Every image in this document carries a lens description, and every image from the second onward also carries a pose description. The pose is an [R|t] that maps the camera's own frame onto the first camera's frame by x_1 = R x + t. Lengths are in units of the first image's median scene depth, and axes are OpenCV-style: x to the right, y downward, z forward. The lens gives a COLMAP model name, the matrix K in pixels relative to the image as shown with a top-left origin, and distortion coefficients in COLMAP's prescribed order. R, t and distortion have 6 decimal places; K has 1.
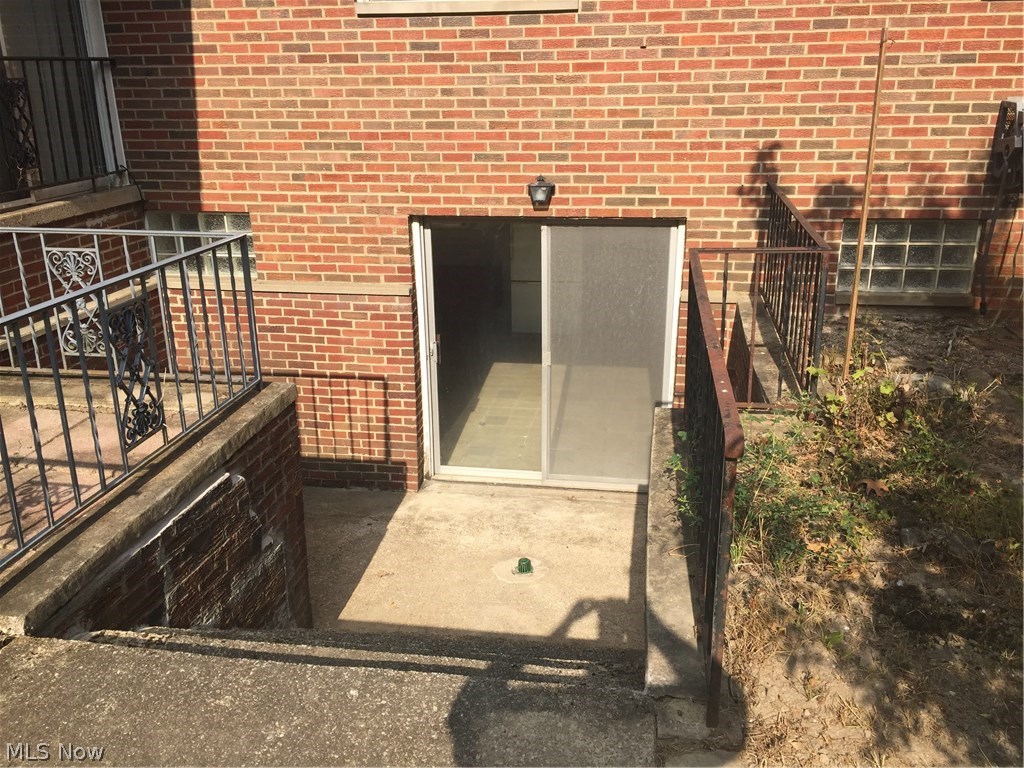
lens RADIAL K [[862.5, 0, 512.0], [0, 862.5, 384.0], [0, 0, 1]] dist [0.080483, -0.124798]
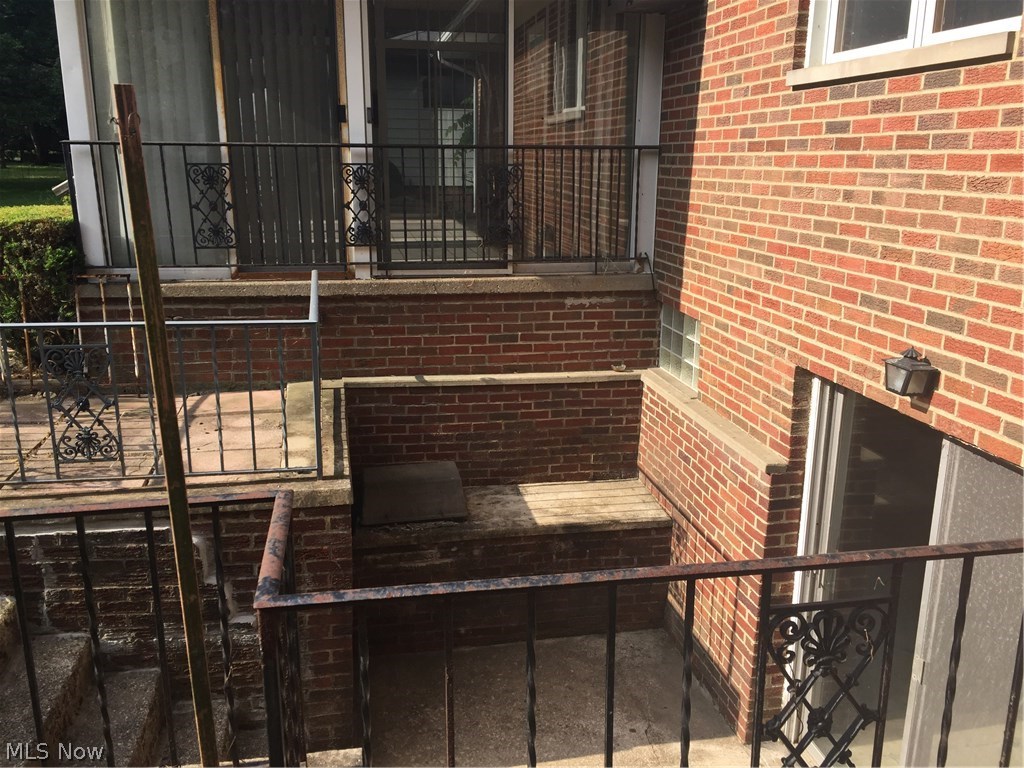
lens RADIAL K [[862.5, 0, 512.0], [0, 862.5, 384.0], [0, 0, 1]] dist [0.080483, -0.124798]
pose [[0.341596, 0.250472, -0.905856, 0.455763], [-0.323986, 0.936138, 0.136670, -0.212548], [0.882238, 0.246799, 0.400931, 0.555468]]
